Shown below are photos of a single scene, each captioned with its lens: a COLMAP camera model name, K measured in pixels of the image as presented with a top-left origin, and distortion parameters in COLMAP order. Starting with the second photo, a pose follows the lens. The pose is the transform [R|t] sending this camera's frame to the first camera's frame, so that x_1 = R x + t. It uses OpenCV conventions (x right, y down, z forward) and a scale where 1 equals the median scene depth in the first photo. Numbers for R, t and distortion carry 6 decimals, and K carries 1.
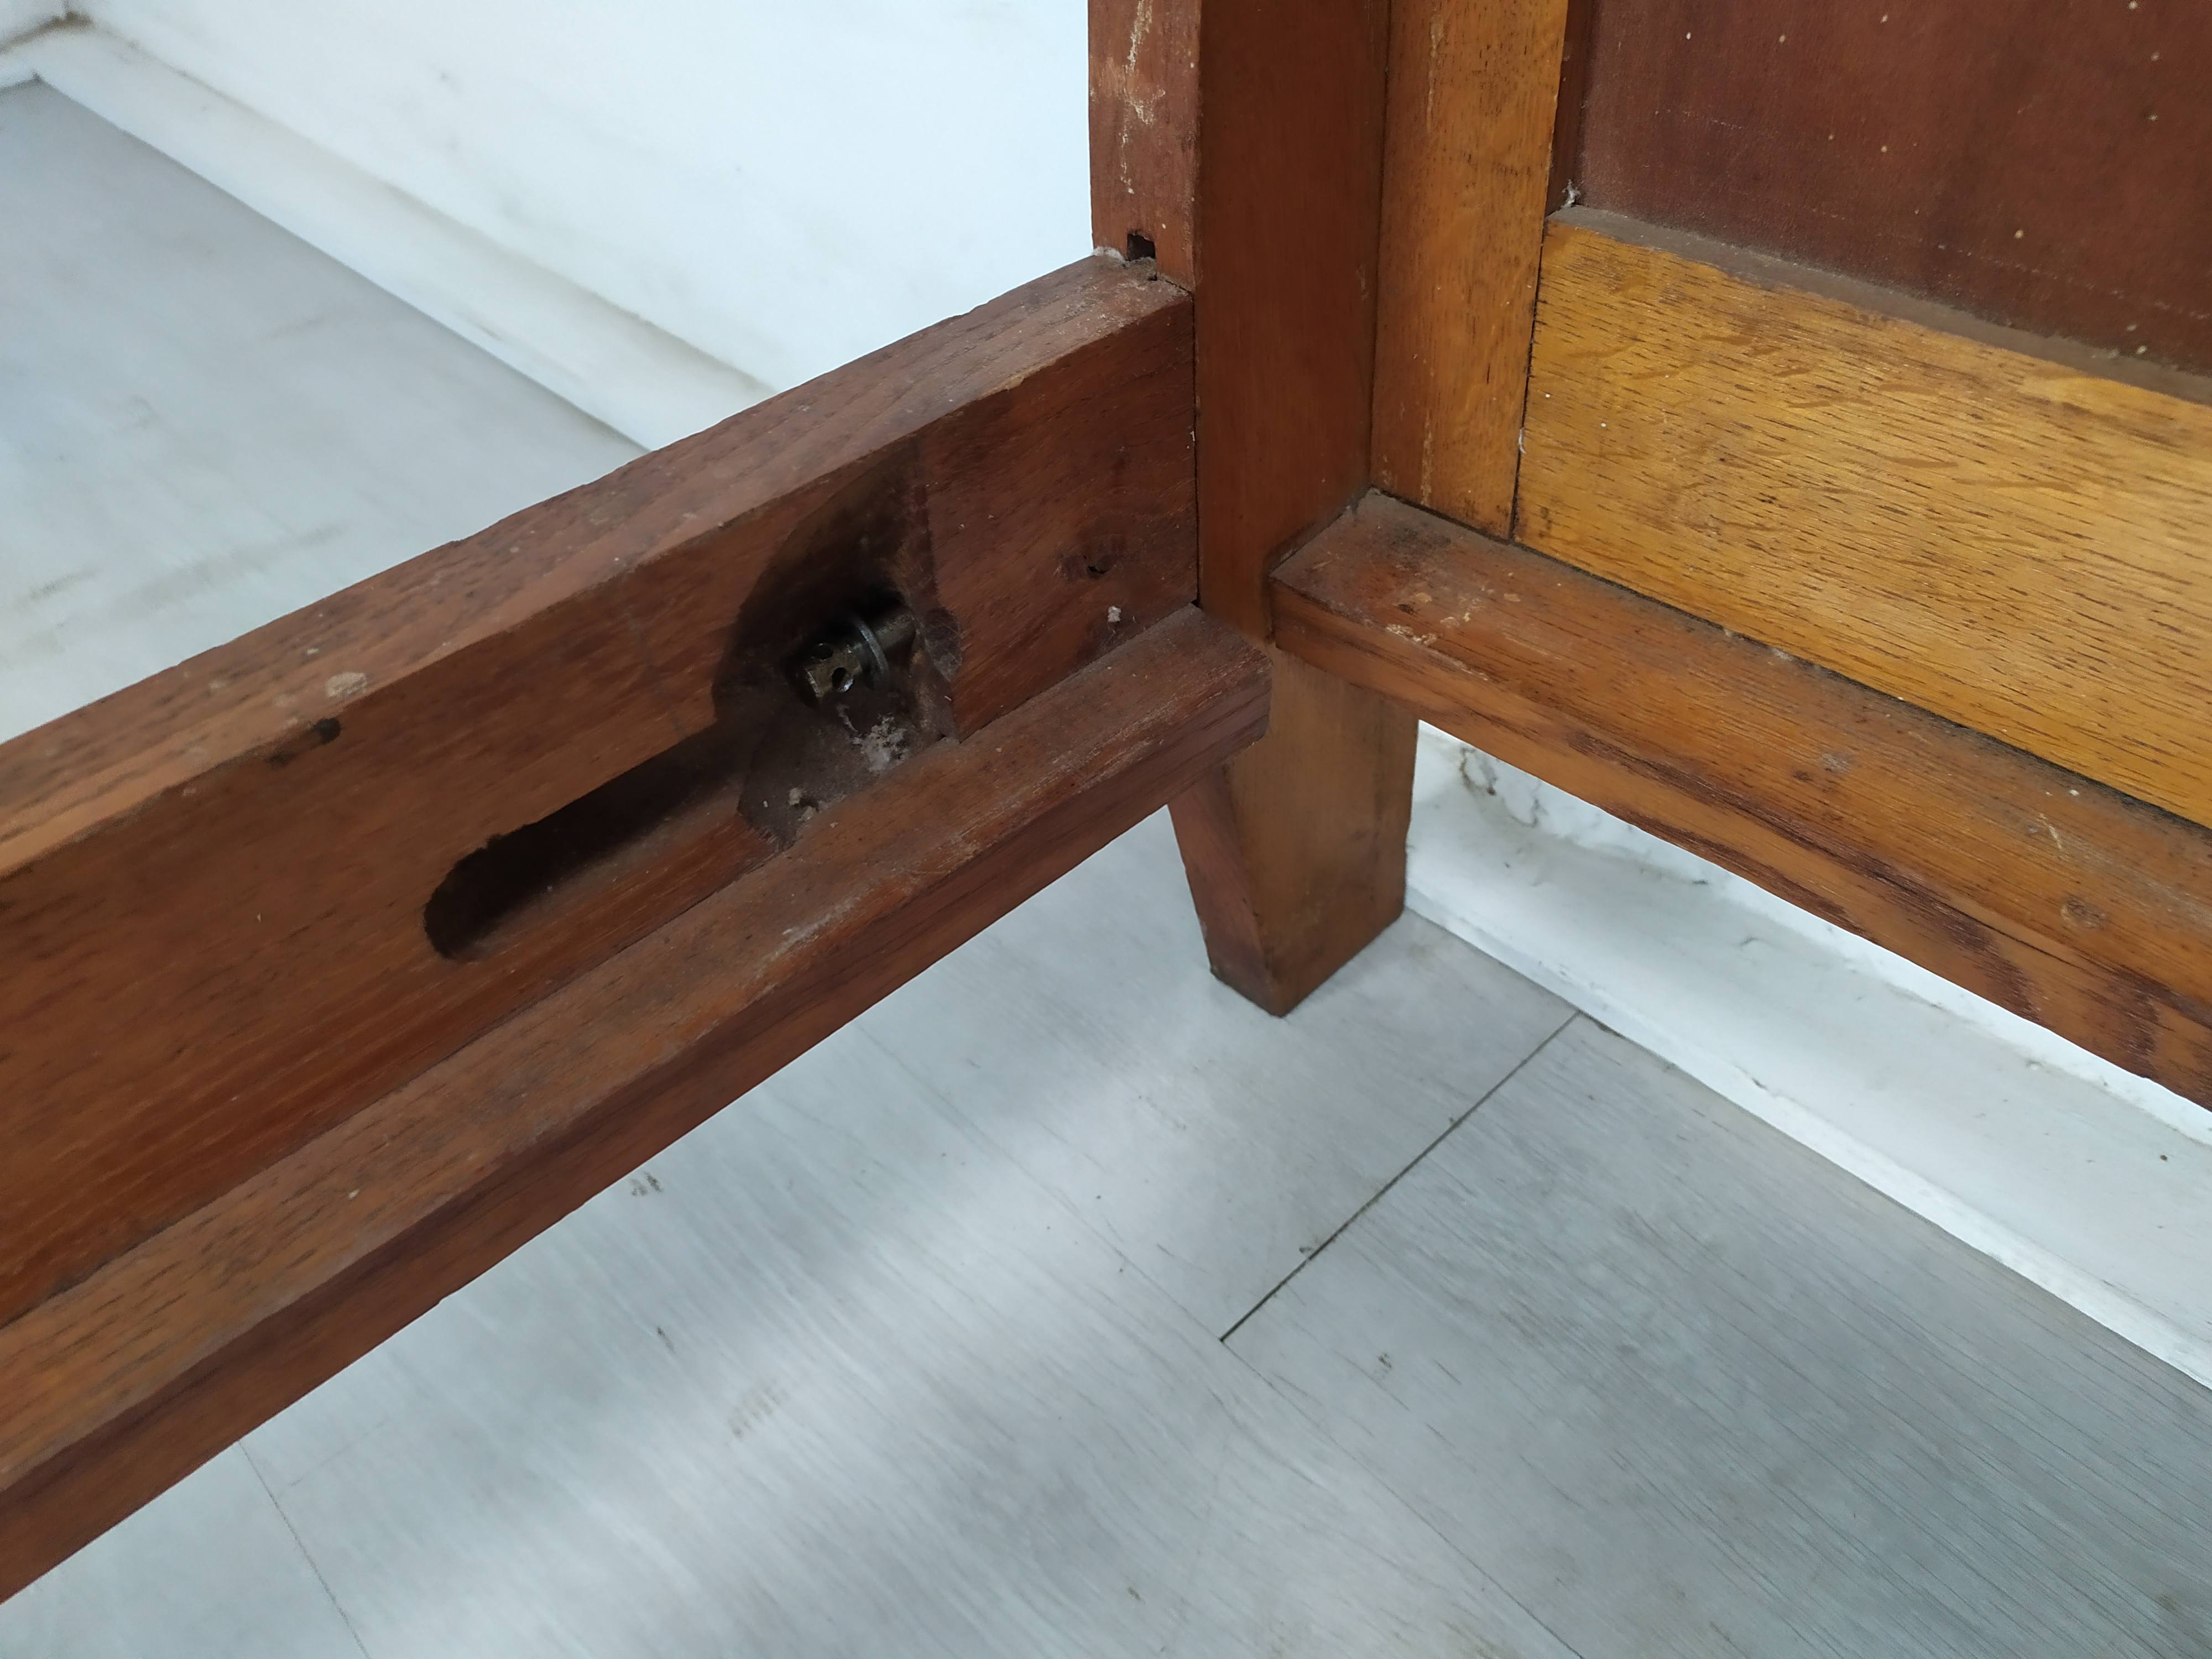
lens RADIAL K [[1656.2, 0, 1129.5], [0, 1656.2, 830.8], [0, 0, 1]] dist [0.062354, -0.082066]
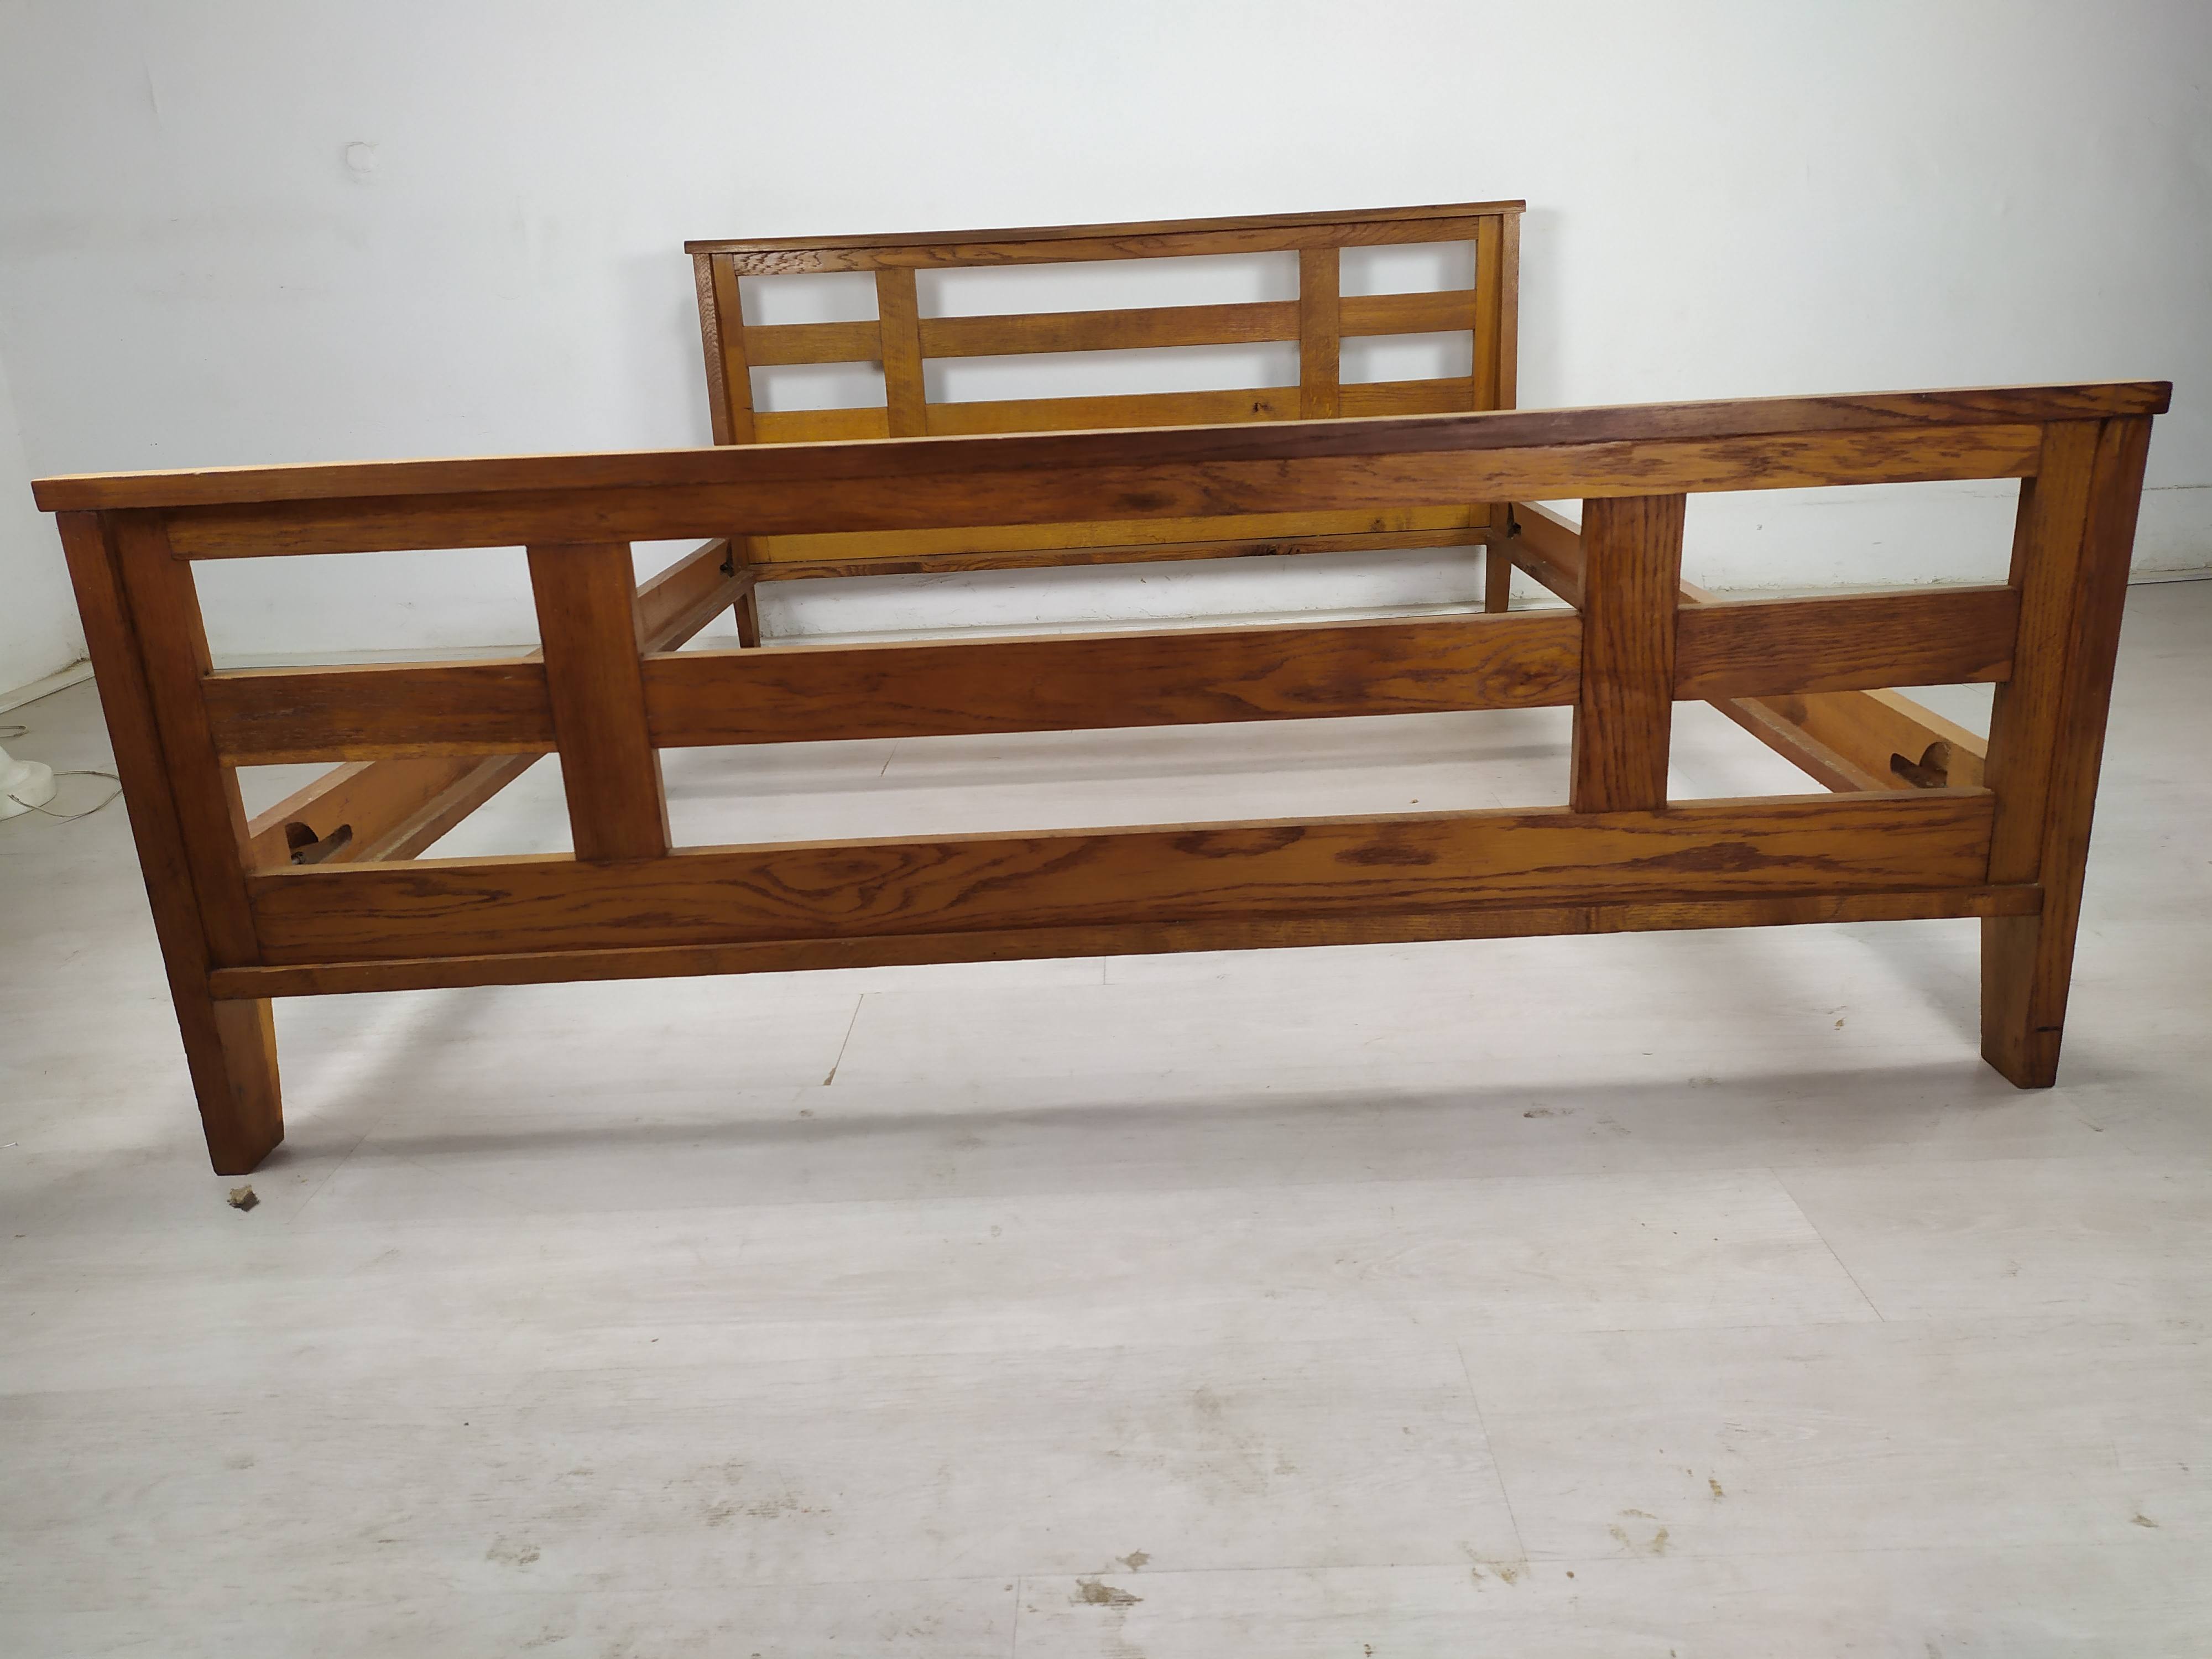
lens RADIAL K [[1601.7, 0, 1103.9], [0, 1601.7, 841.7], [0, 0, 1]] dist [0.059654, -0.050746]
pose [[0.701883, -0.220199, 0.677401, -4.405541], [0.486032, 0.843275, -0.229478, 3.702155], [-0.520704, 0.490305, 0.698905, -4.871519]]
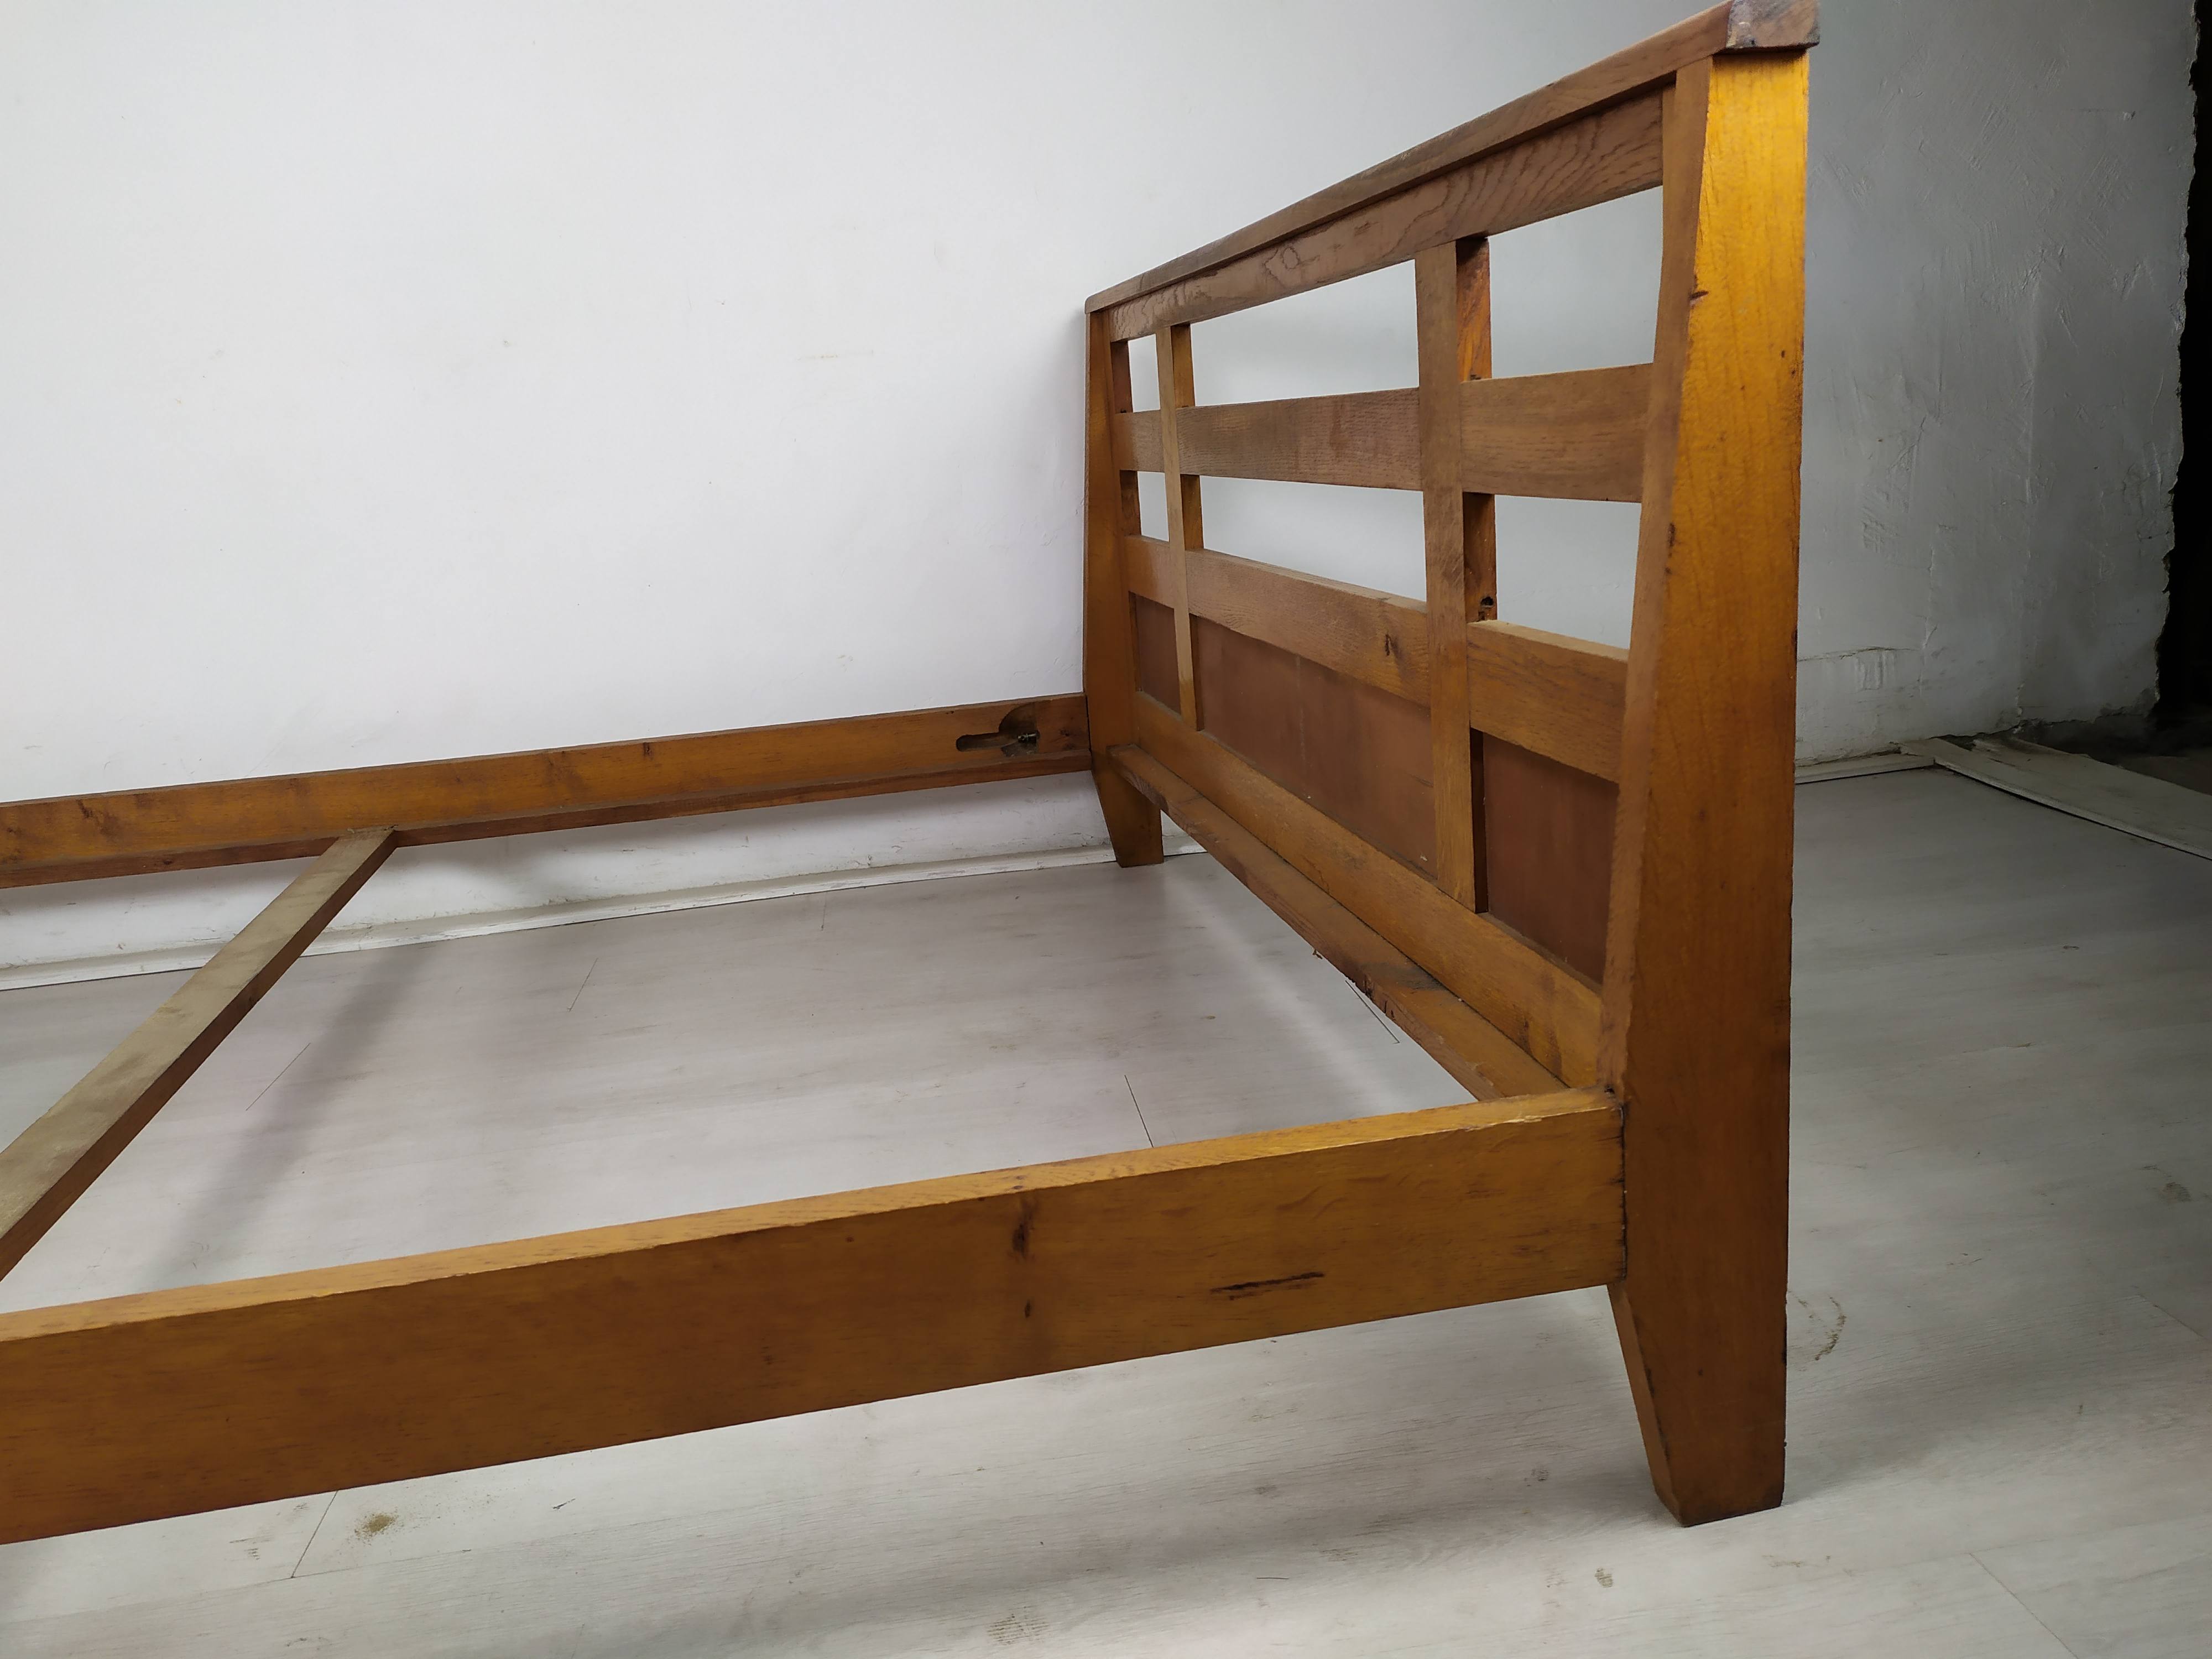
lens RADIAL K [[1656.2, 0, 1129.5], [0, 1656.2, 830.8], [0, 0, 1]] dist [0.062354, -0.082066]
pose [[0.841981, 0.121230, -0.525710, 3.272653], [-0.340839, 0.874867, -0.344144, 2.083437], [0.418206, 0.468946, 0.777942, -3.382488]]
